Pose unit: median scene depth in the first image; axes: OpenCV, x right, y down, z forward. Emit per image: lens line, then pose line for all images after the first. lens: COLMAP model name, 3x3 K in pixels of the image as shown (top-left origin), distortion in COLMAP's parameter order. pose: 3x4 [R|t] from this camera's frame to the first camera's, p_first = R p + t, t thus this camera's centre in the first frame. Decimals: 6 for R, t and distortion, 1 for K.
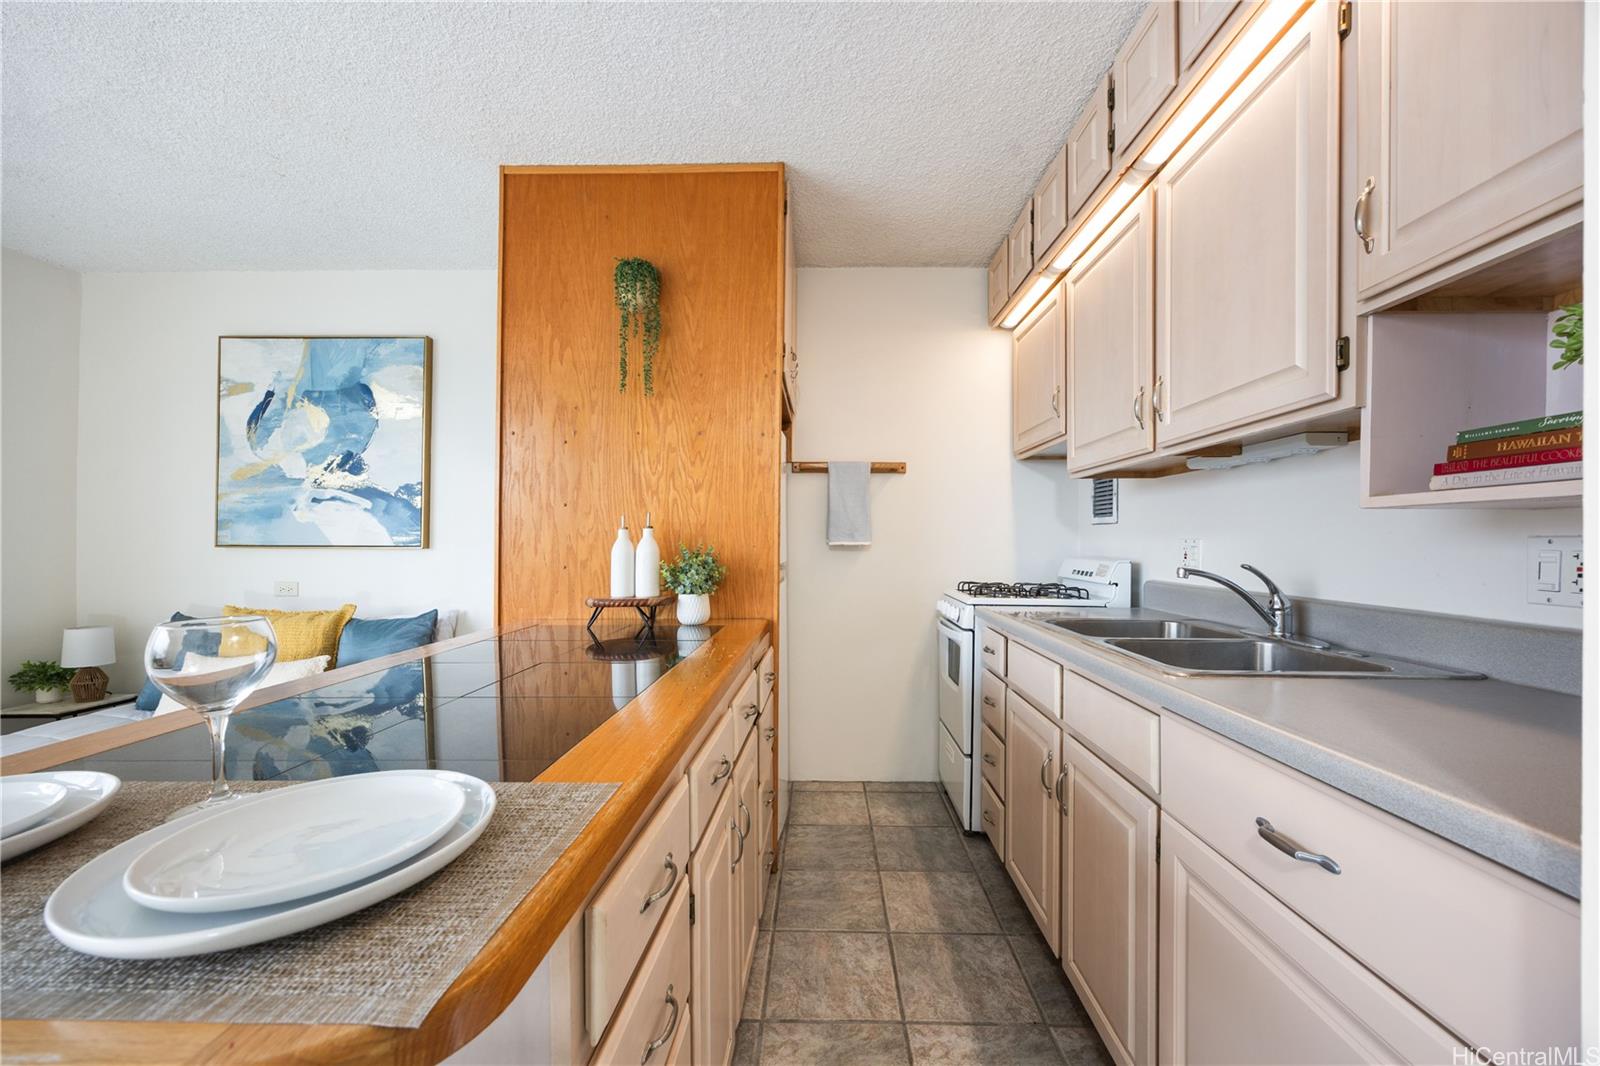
lens RADIAL K [[615.8, 0, 805.9], [0, 615.8, 546.2], [0, 0, 1]] dist [0.000029, -0.000142]
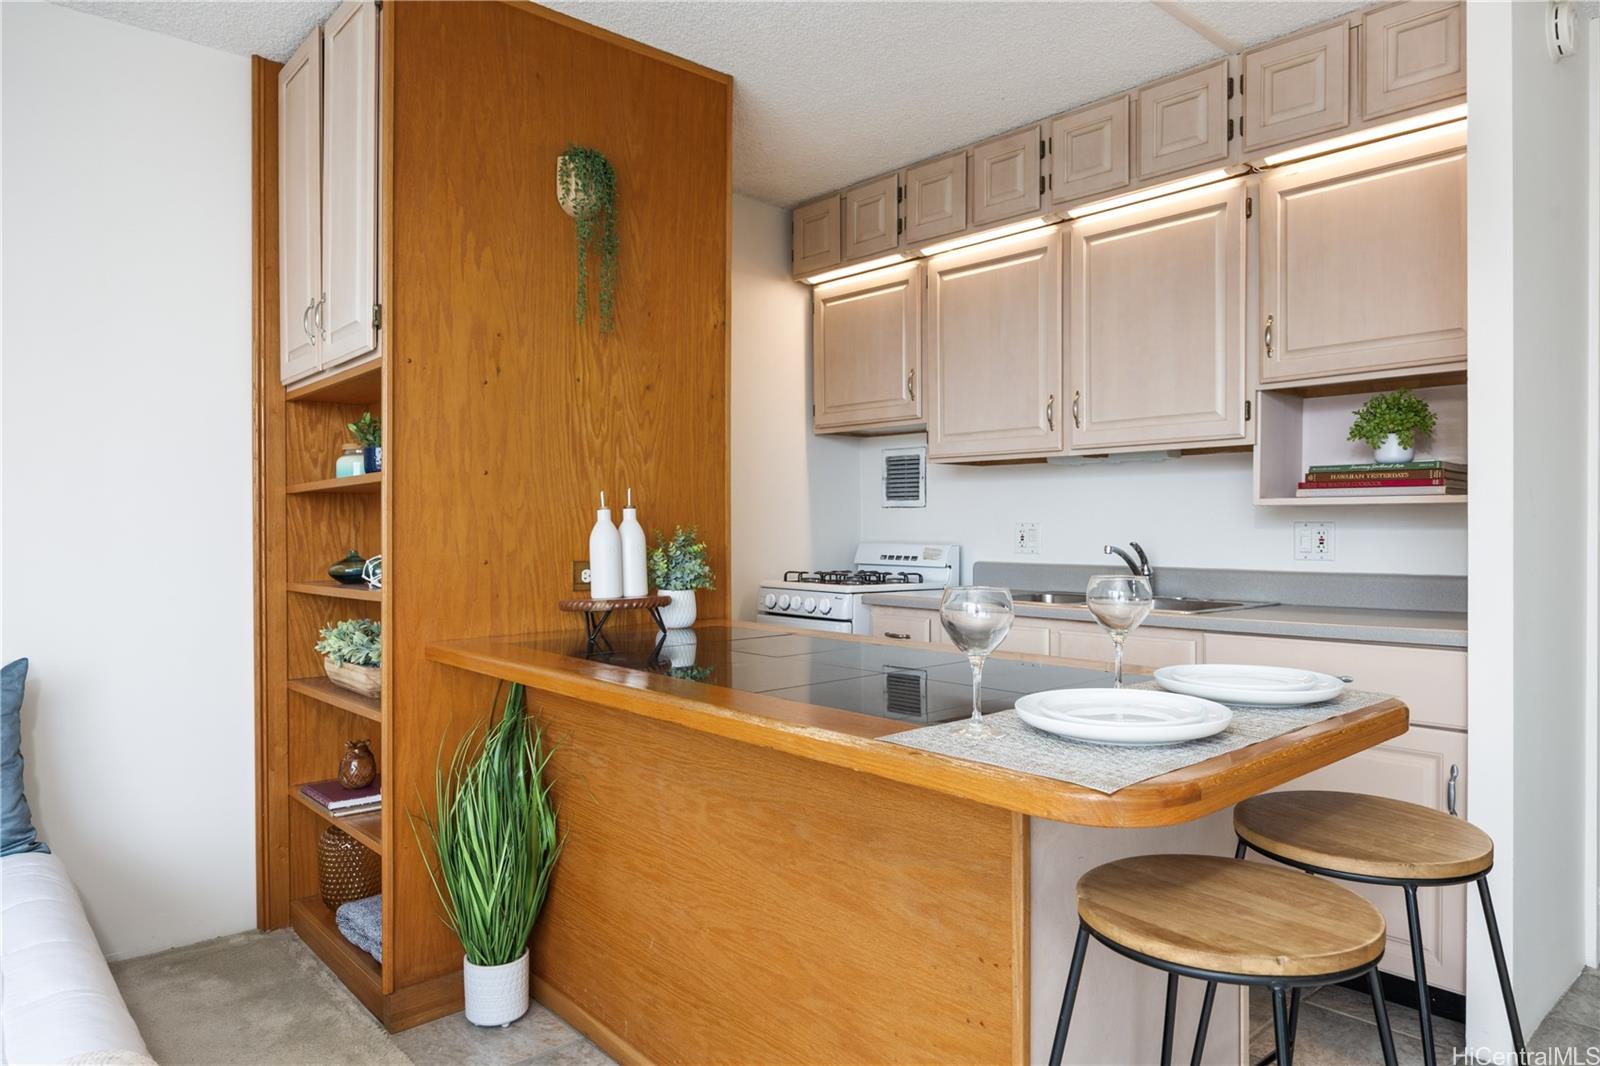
lens RADIAL K [[1017.3, 0, 799.4], [0, 1017.3, 532.8], [0, 0, 1]] dist [0.004554, 0.000632]
pose [[0.727690, -0.005022, 0.685888, -0.922536], [0.005153, 0.999985, 0.001854, 0.000822], [-0.685887, 0.002185, 0.727705, -0.078668]]
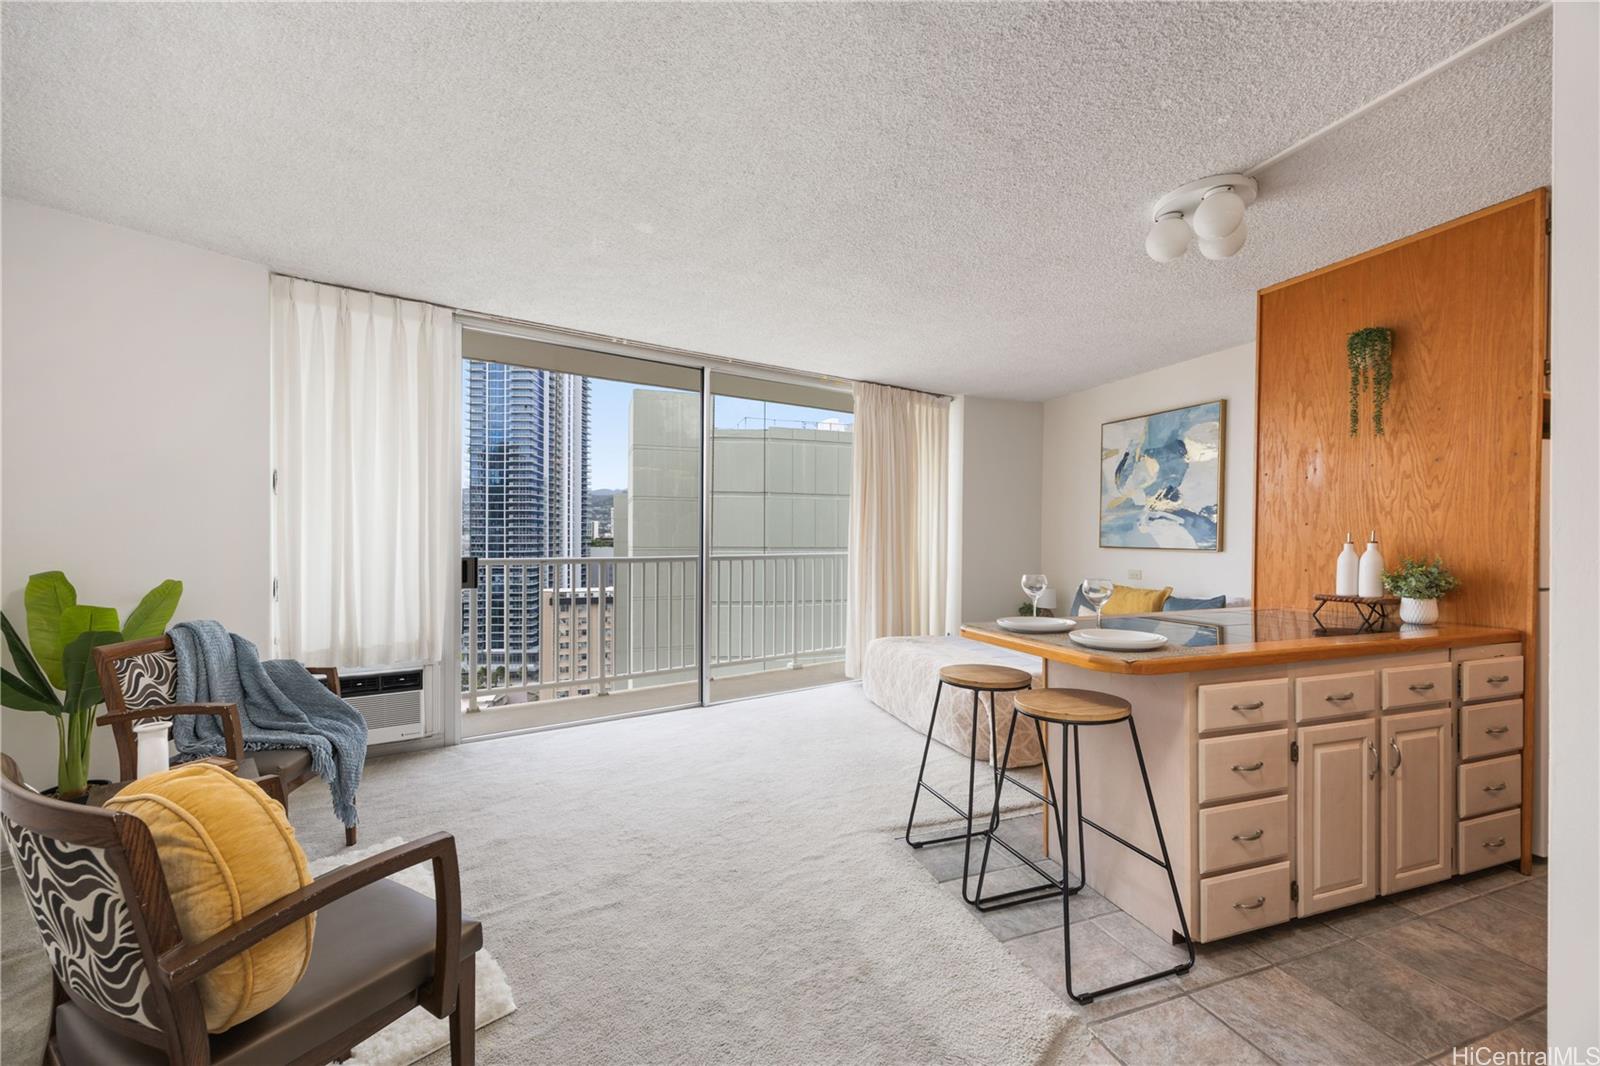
lens RADIAL K [[615.8, 0, 802.2], [0, 615.8, 533.0], [0, 0, 1]] dist [0.000029, -0.000142]
pose [[0.346394, -0.002543, -0.938086, 0.492373], [-0.008193, 0.999950, -0.005736, -0.030714], [0.938053, 0.009673, 0.346355, -0.503825]]
